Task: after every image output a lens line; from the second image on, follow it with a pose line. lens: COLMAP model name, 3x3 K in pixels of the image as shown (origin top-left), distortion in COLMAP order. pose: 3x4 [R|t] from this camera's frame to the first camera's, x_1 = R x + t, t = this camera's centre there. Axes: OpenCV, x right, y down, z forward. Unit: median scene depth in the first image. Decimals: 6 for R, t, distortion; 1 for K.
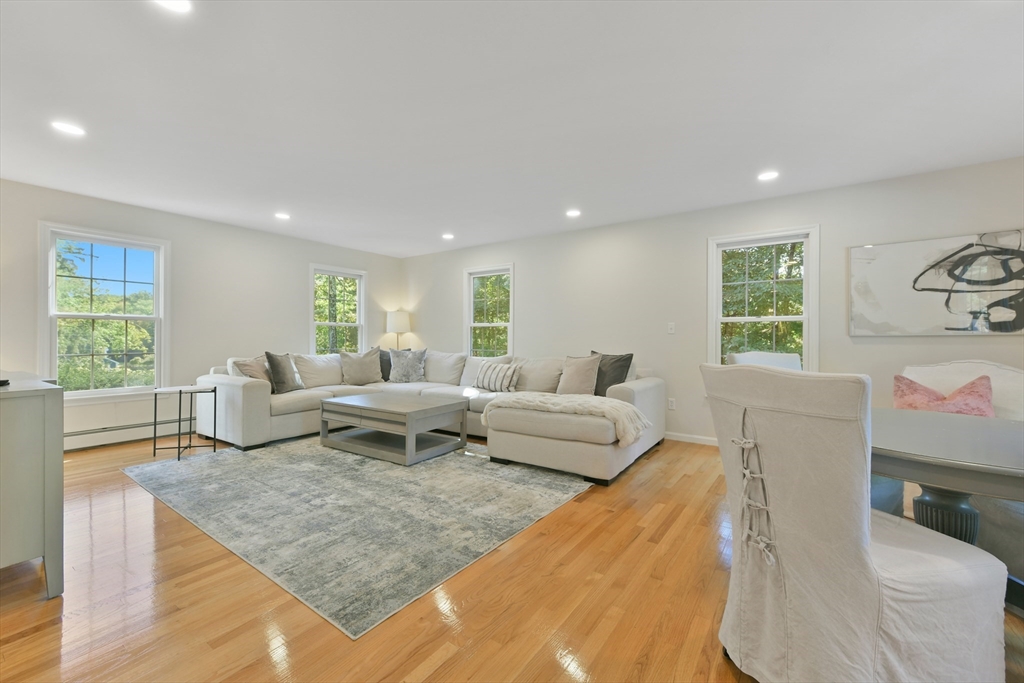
lens RADIAL K [[413.3, 0, 513.9], [0, 413.3, 341.7], [0, 0, 1]] dist [0.003866, 0.000517]
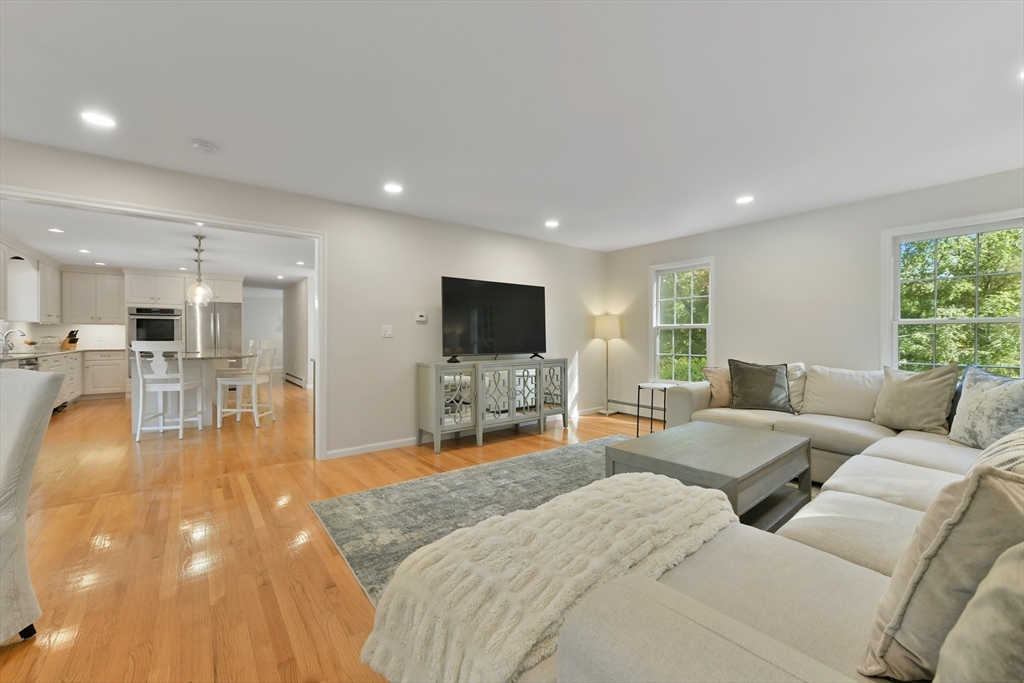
lens RADIAL K [[413.3, 0, 515.8], [0, 413.3, 339.4], [0, 0, 1]] dist [0.003866, 0.000517]
pose [[-0.283510, 0.007763, -0.958938, 0.527212], [-0.011767, 0.999864, 0.011573, -0.031539], [0.958897, 0.014565, -0.283380, 1.102707]]
